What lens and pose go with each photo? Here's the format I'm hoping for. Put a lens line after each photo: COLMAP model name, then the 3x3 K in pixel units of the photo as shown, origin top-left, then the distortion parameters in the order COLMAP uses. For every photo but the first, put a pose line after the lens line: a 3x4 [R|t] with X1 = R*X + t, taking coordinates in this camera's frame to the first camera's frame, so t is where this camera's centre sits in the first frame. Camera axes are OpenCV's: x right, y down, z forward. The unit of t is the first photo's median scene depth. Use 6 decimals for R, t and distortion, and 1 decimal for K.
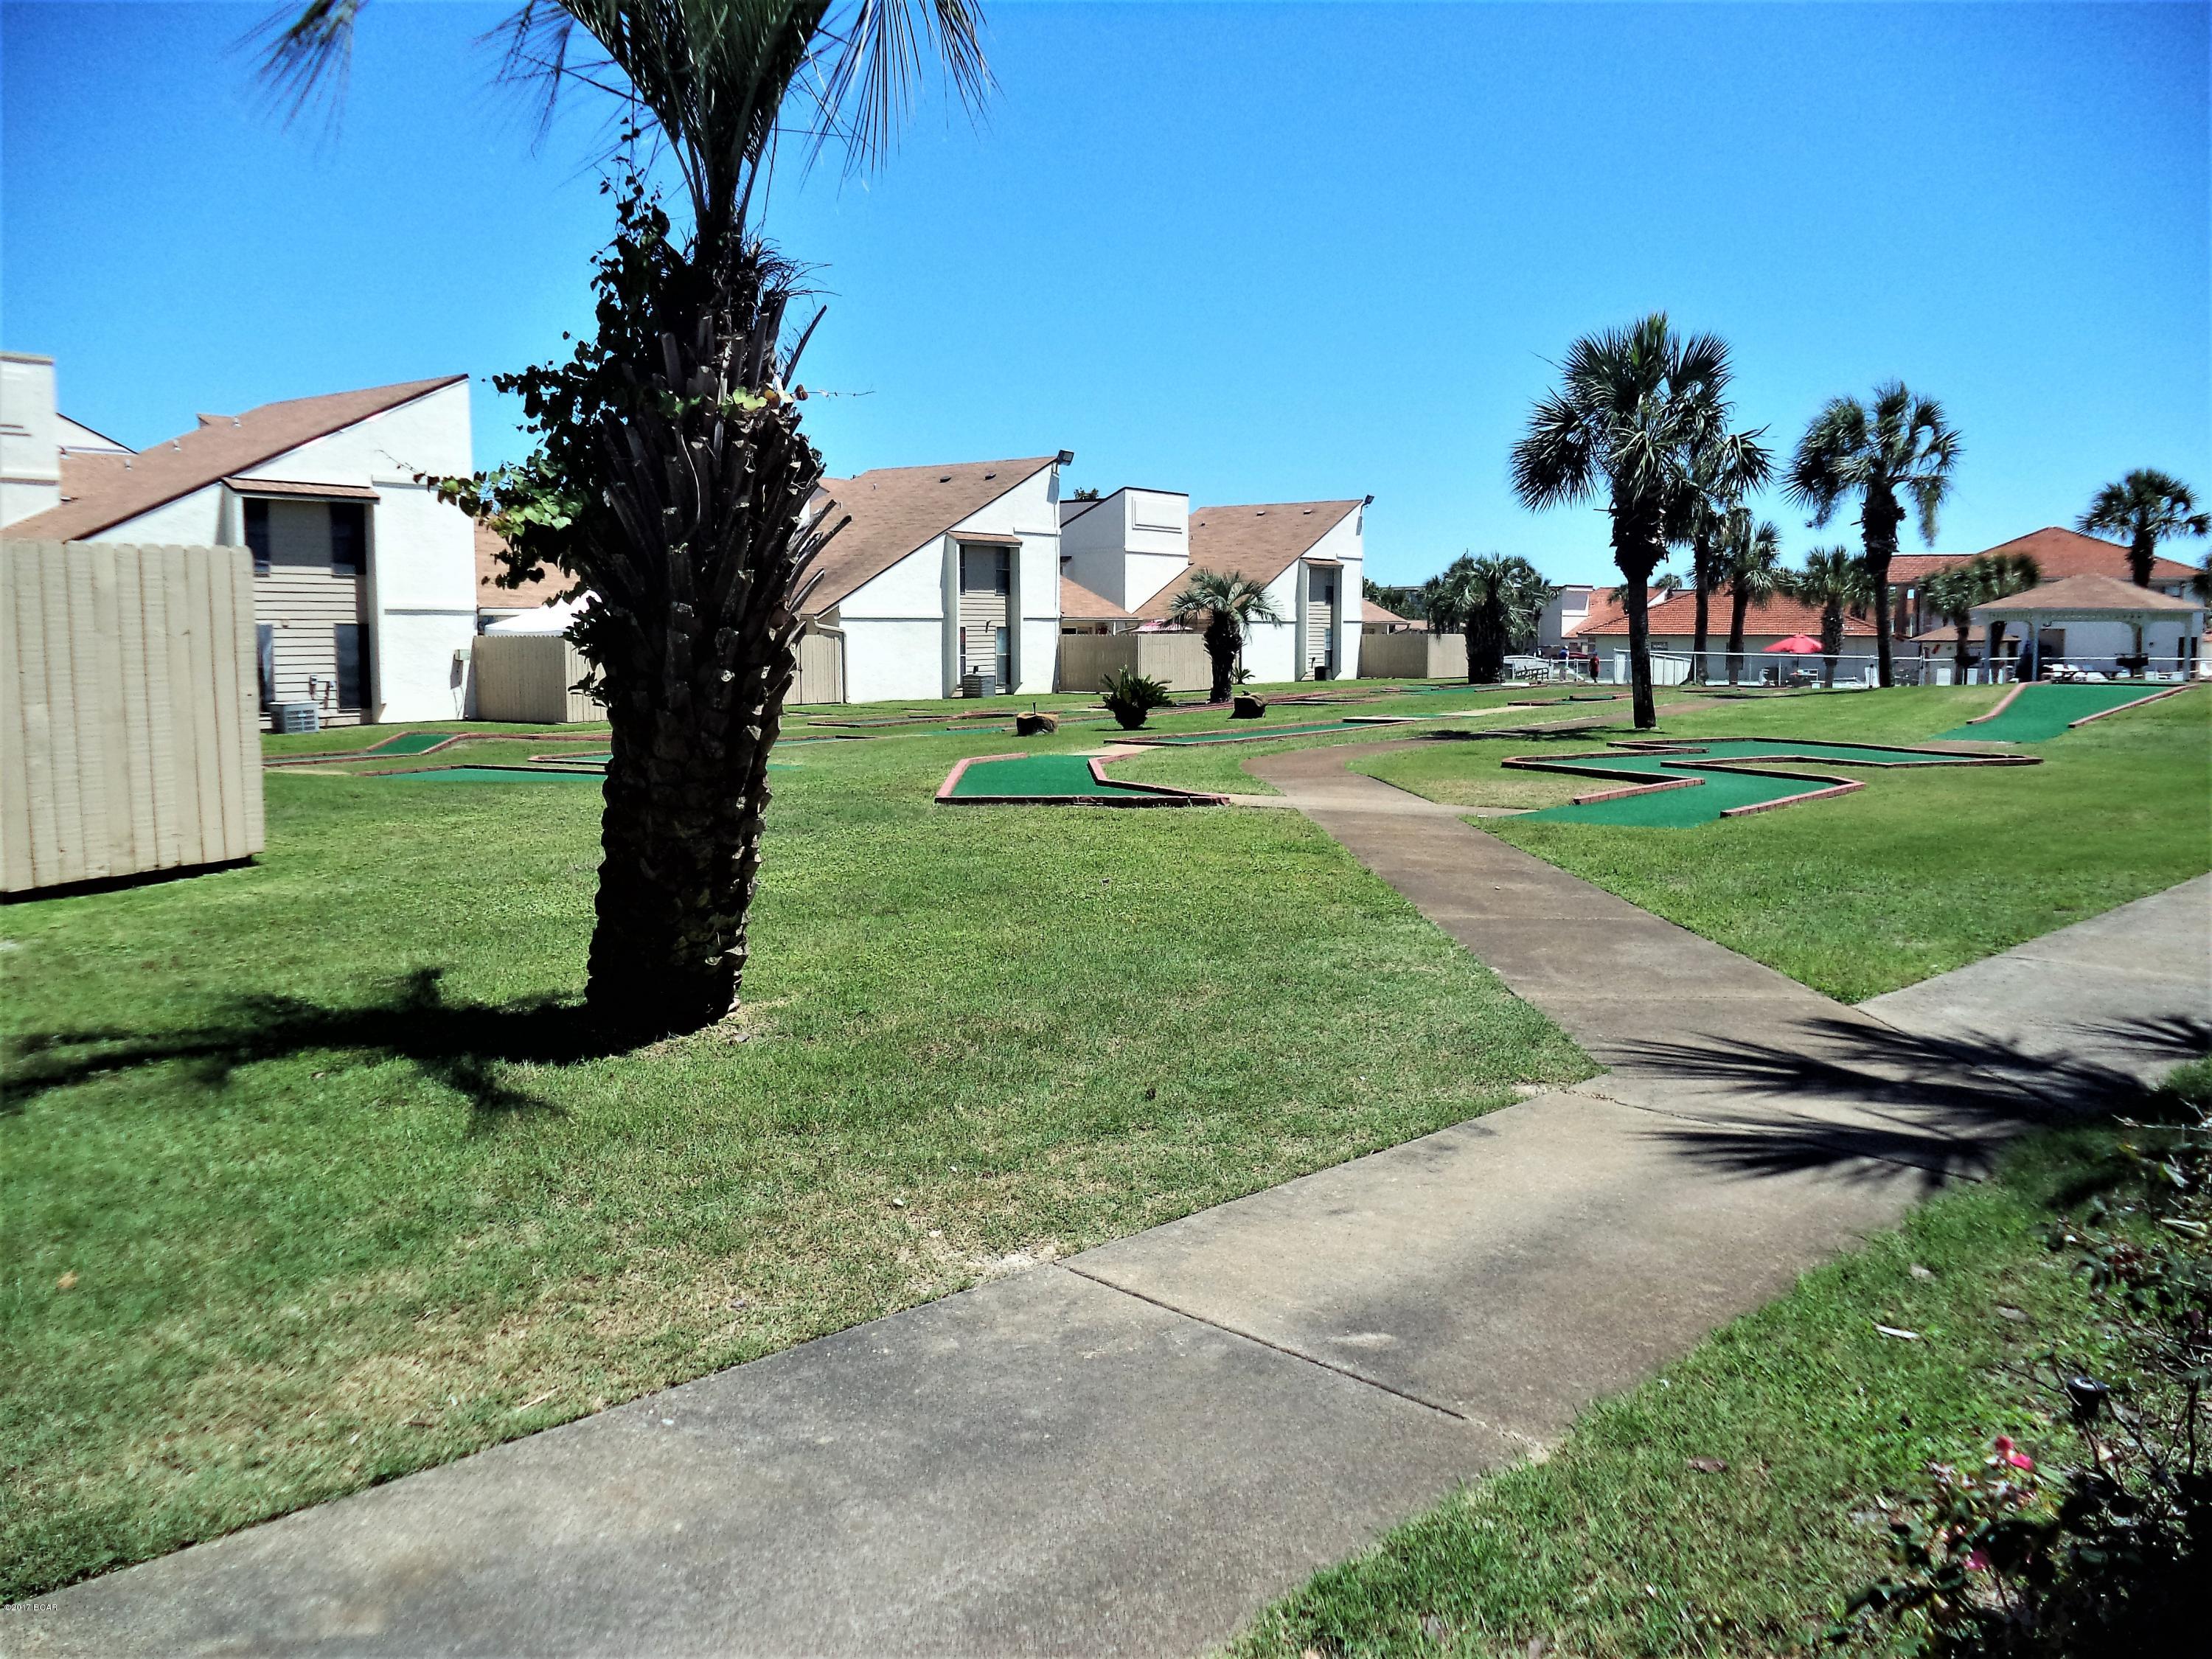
lens RADIAL K [[1770.3, 0, 1105.6], [0, 1770.3, 831.5], [0, 0, 1]] dist [-0.048543, 0.011700]
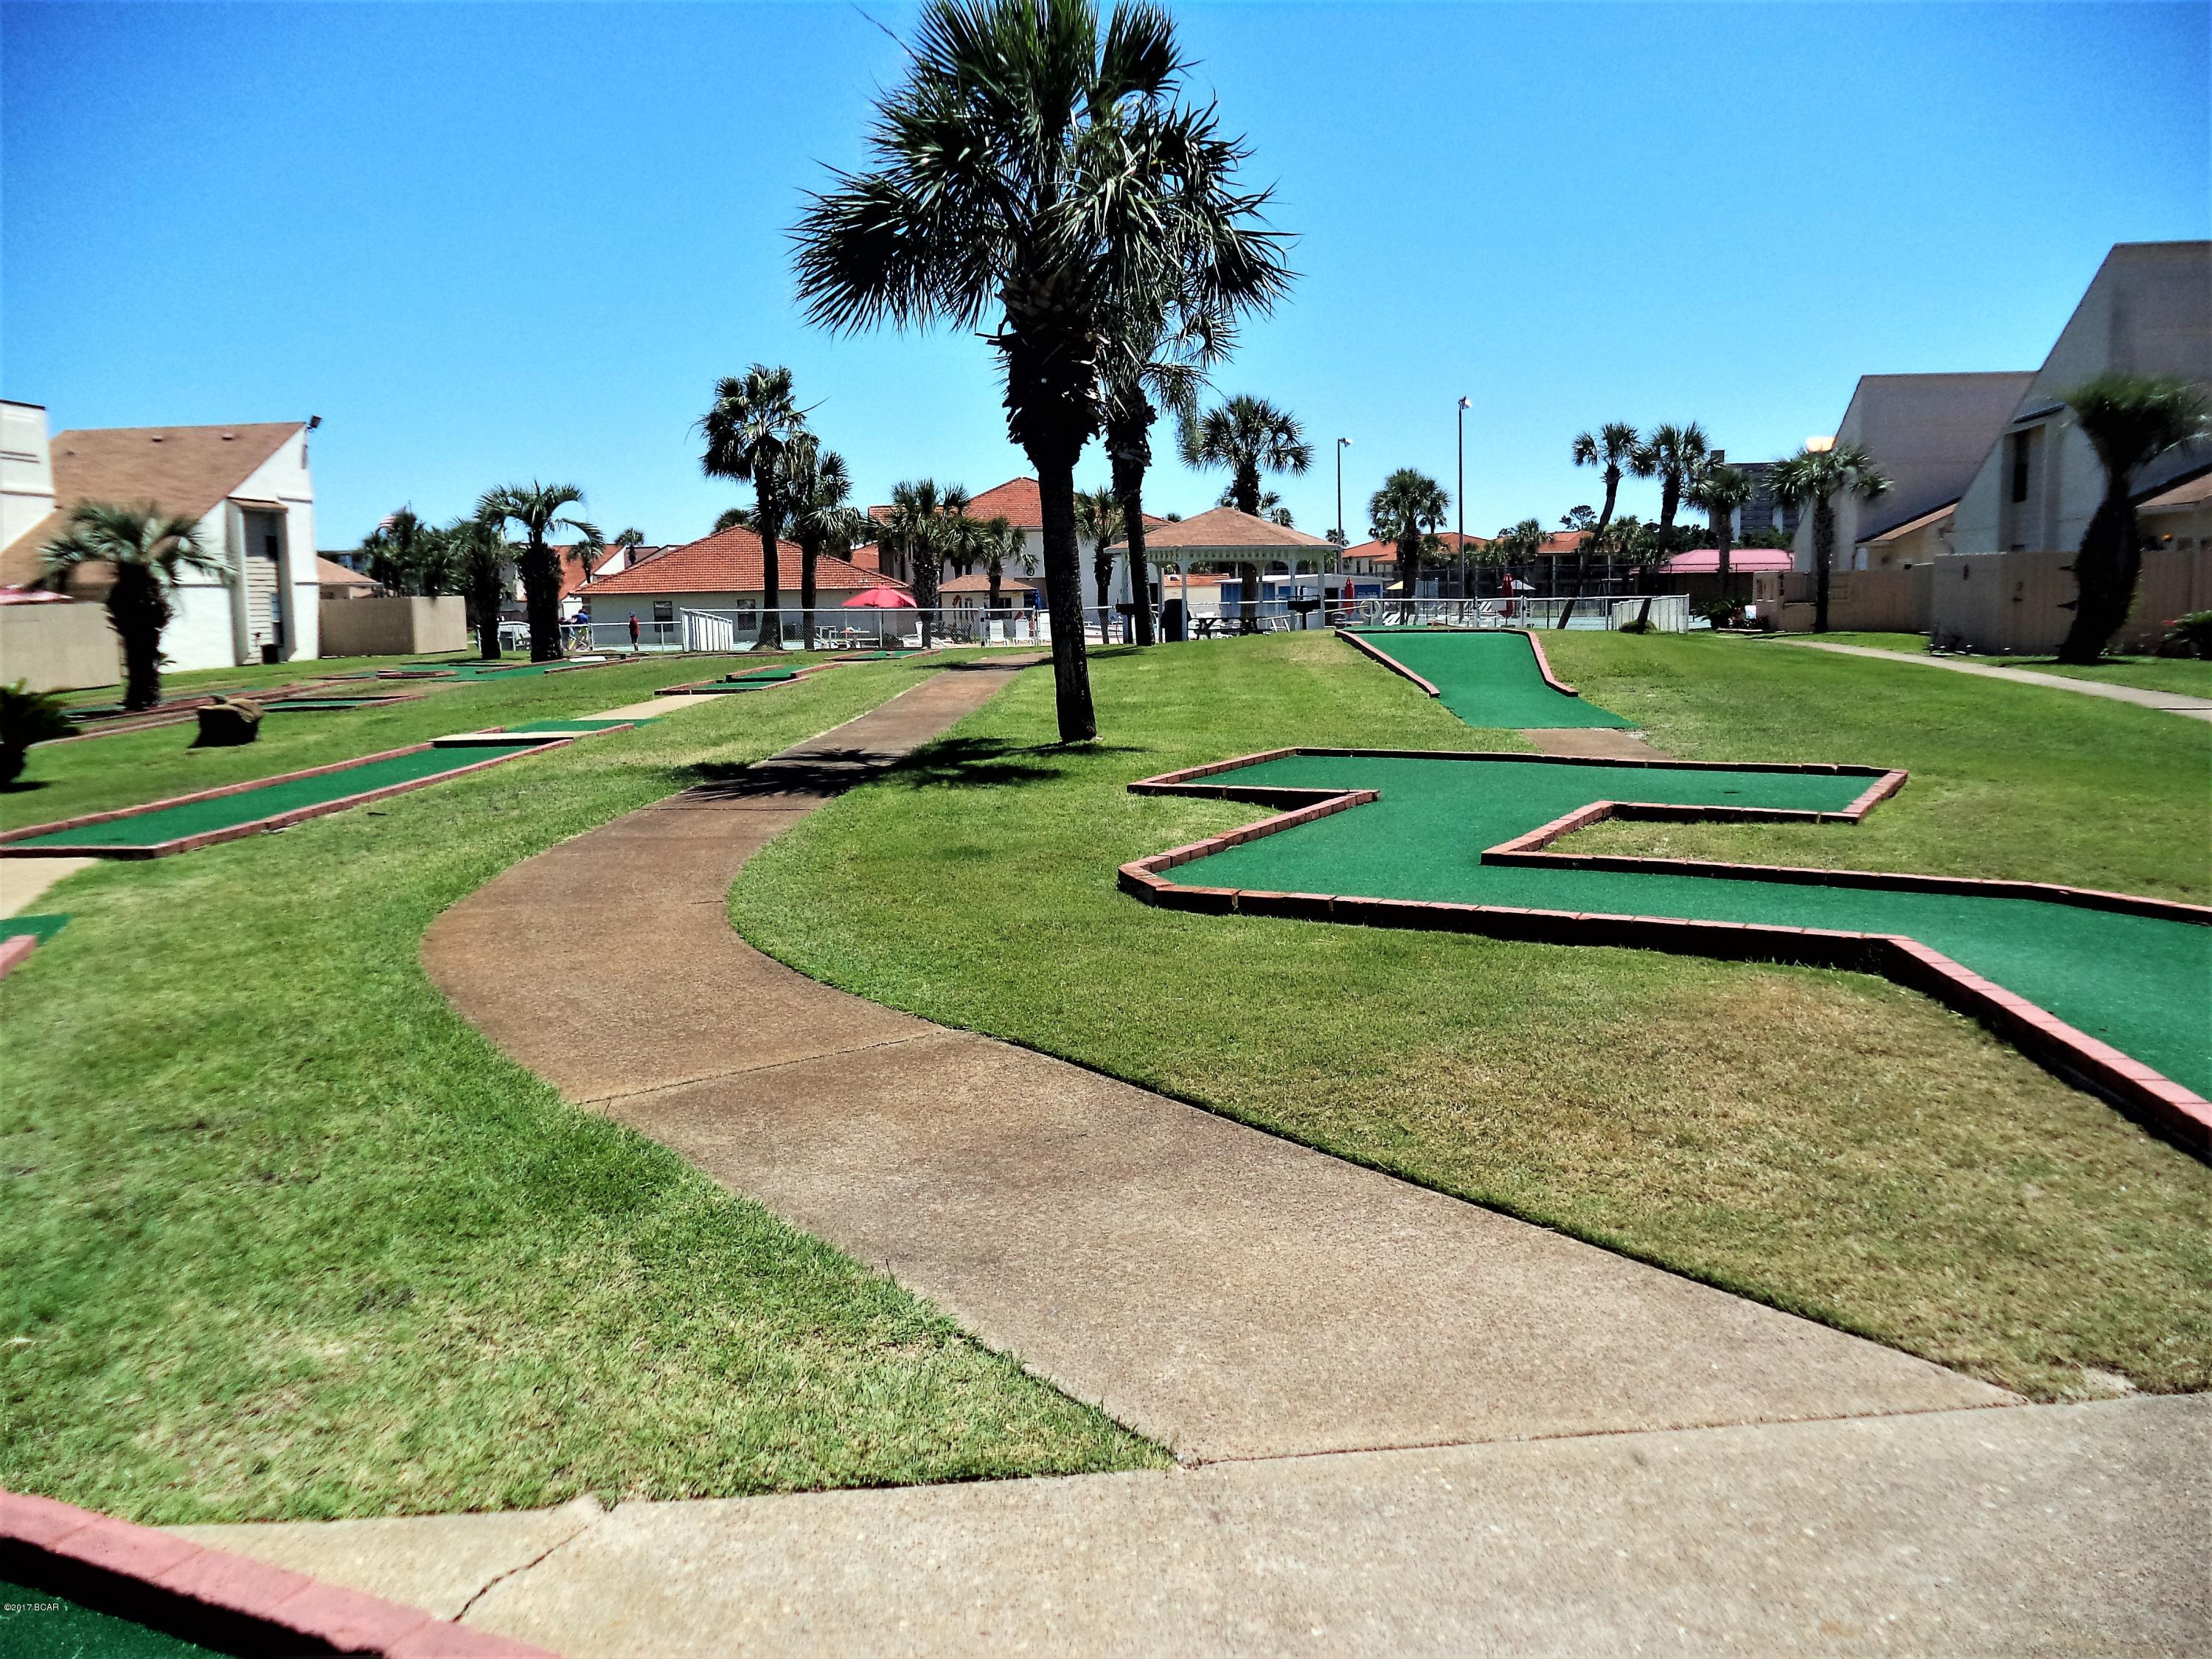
lens RADIAL K [[1770.3, 0, 1107.8], [0, 1770.3, 835.8], [0, 0, 1]] dist [-0.048543, 0.011700]
pose [[0.830744, -0.093392, 0.548765, 0.003357], [0.080471, 0.995619, 0.047620, -0.022685], [-0.550808, 0.004599, 0.834619, 0.218921]]
